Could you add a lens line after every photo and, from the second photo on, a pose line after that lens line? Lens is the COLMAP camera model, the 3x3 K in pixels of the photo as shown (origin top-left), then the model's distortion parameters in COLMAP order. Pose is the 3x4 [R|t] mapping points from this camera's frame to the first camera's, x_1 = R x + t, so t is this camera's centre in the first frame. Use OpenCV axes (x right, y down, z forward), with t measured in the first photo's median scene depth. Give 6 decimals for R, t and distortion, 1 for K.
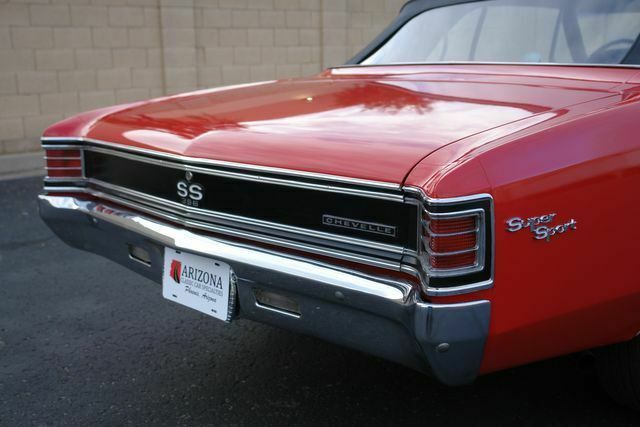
lens RADIAL K [[828.8, 0, 320.0], [0, 828.8, 213.5], [0, 0, 1]] dist [0.025347, 0.087055]
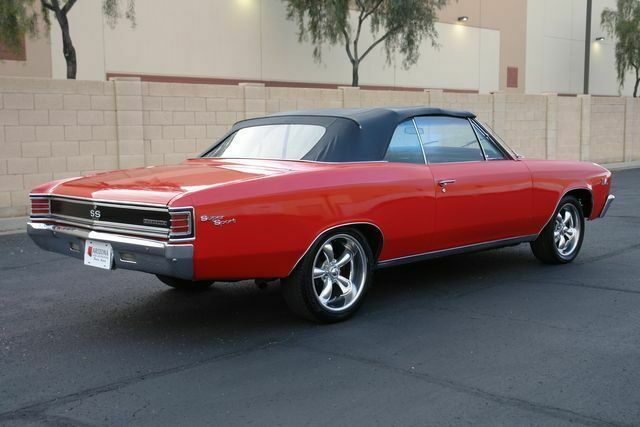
lens RADIAL K [[828.8, 0, 320.0], [0, 828.8, 213.5], [0, 0, 1]] dist [0.025347, 0.087055]
pose [[0.999653, 0.002903, 0.026169, 0.314679], [-0.000298, 0.995088, -0.098996, 0.155579], [-0.026328, 0.098954, 0.994744, -1.014630]]
